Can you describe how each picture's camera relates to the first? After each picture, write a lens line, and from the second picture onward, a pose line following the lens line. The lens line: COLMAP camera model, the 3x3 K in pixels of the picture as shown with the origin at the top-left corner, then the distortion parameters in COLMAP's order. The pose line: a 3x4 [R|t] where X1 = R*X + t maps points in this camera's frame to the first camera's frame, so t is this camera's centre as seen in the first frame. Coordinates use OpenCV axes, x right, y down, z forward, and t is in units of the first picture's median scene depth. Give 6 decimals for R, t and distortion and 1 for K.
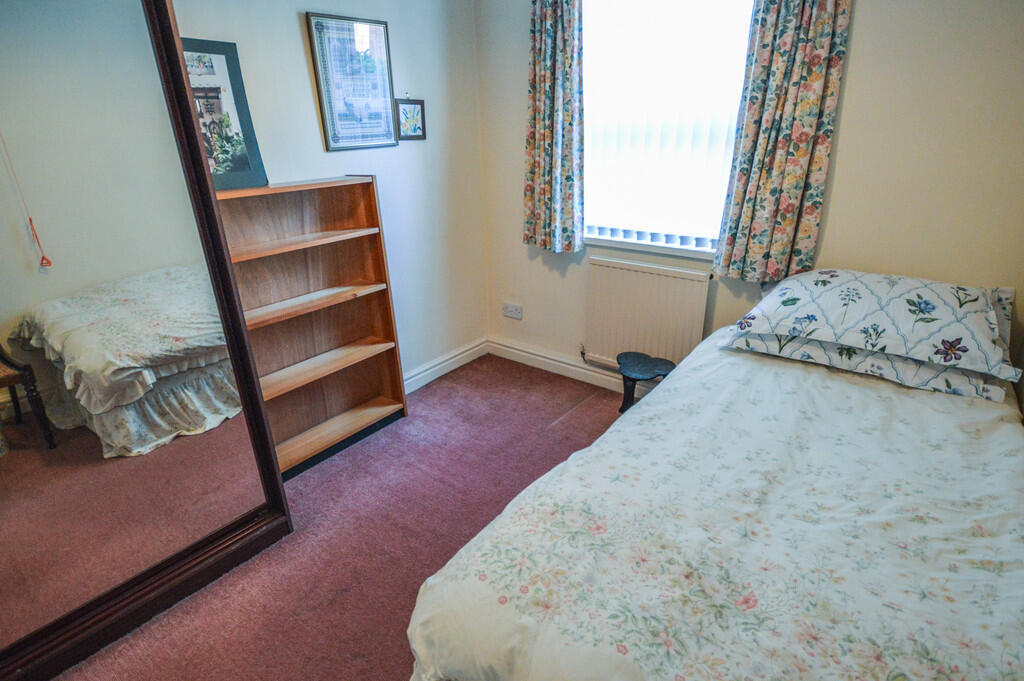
lens RADIAL K [[511.8, 0, 512.0], [0, 511.8, 340.5], [0, 0, 1]] dist [0.009295, 0.000500]
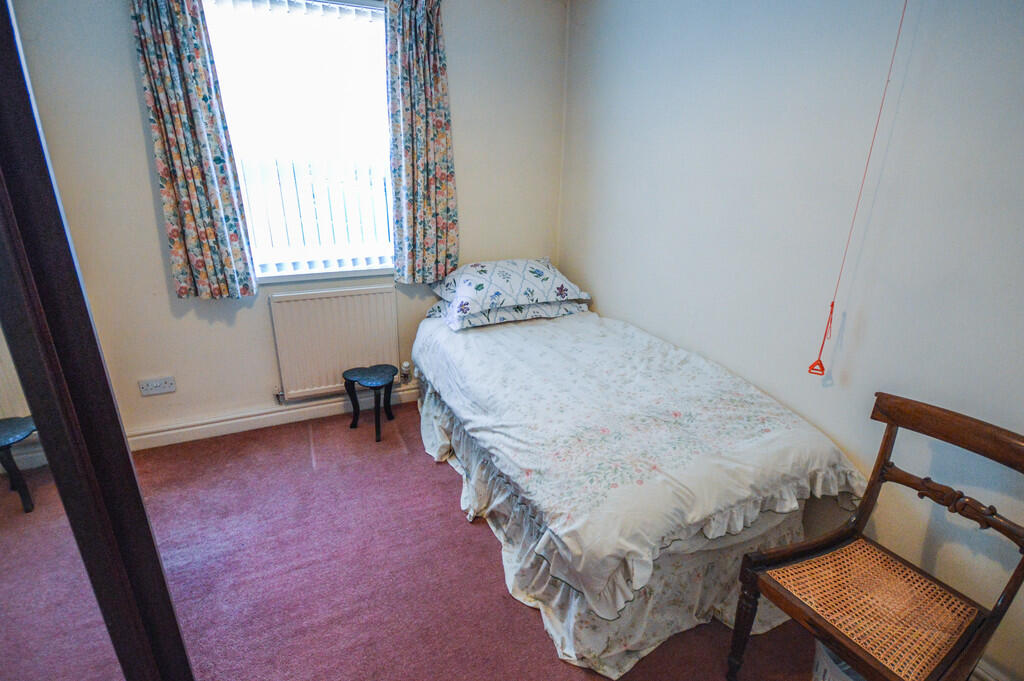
lens RADIAL K [[477.6, 0, 512.0], [0, 477.6, 340.5], [0, 0, 1]] dist [0.003153, 0.000647]
pose [[0.487829, -0.285584, 0.824903, -0.574642], [0.315940, 0.938670, 0.138130, -0.092111], [-0.813759, 0.193236, 0.548138, 0.209867]]
